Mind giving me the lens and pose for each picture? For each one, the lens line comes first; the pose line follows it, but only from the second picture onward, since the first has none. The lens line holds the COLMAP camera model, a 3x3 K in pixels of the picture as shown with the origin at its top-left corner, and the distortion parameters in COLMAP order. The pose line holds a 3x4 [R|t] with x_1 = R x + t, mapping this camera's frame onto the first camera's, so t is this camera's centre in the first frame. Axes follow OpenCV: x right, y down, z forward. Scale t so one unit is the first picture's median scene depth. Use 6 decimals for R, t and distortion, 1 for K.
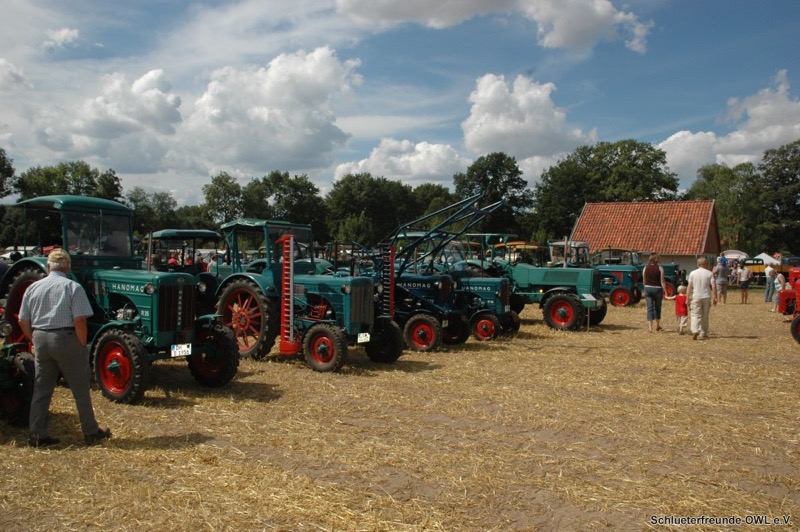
lens RADIAL K [[642.2, 0, 400.0], [0, 642.2, 266.0], [0, 0, 1]] dist [-0.182247, 0.175588]
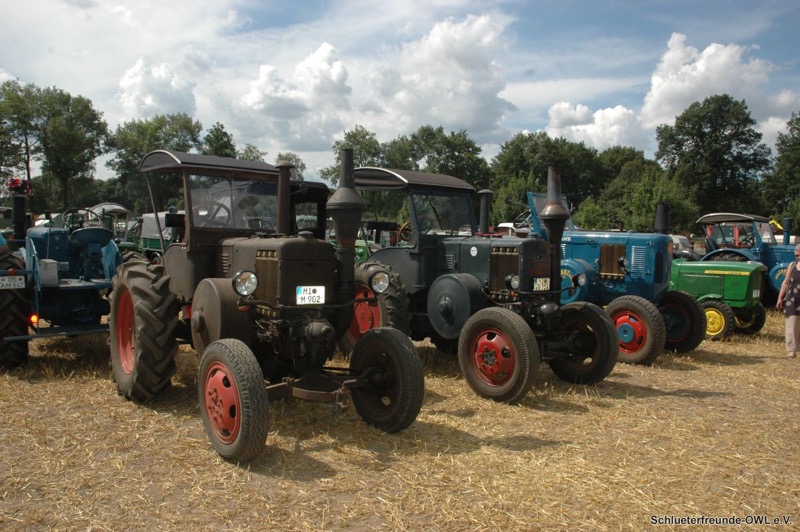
lens RADIAL K [[642.2, 0, 400.0], [0, 642.2, 266.0], [0, 0, 1]] dist [-0.182247, 0.175588]
pose [[0.962658, 0.024957, -0.269568, -0.005753], [-0.015496, 0.999189, 0.037168, -0.001258], [0.270277, -0.031603, 0.962264, 0.203398]]
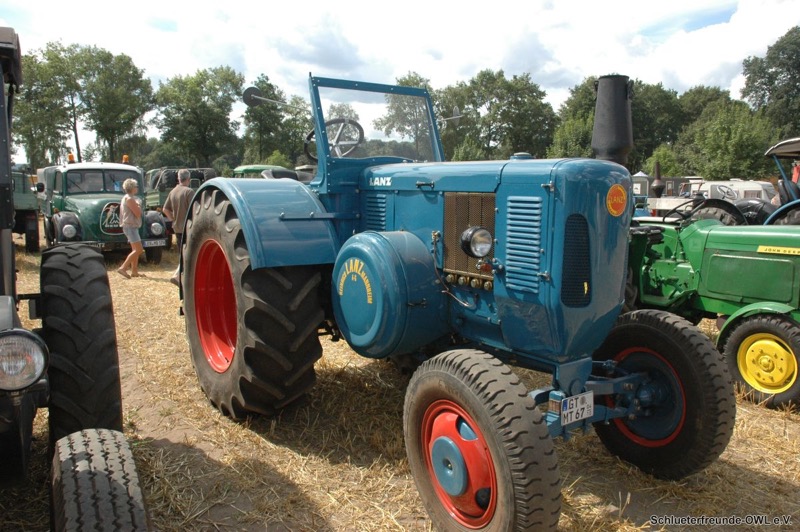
lens RADIAL K [[642.2, 0, 400.0], [0, 642.2, 266.0], [0, 0, 1]] dist [-0.182247, 0.175588]
pose [[0.923354, 0.035520, -0.382302, 0.003984], [0.007317, 0.993903, 0.110017, -0.001289], [0.383879, -0.104382, 0.917465, 0.245139]]
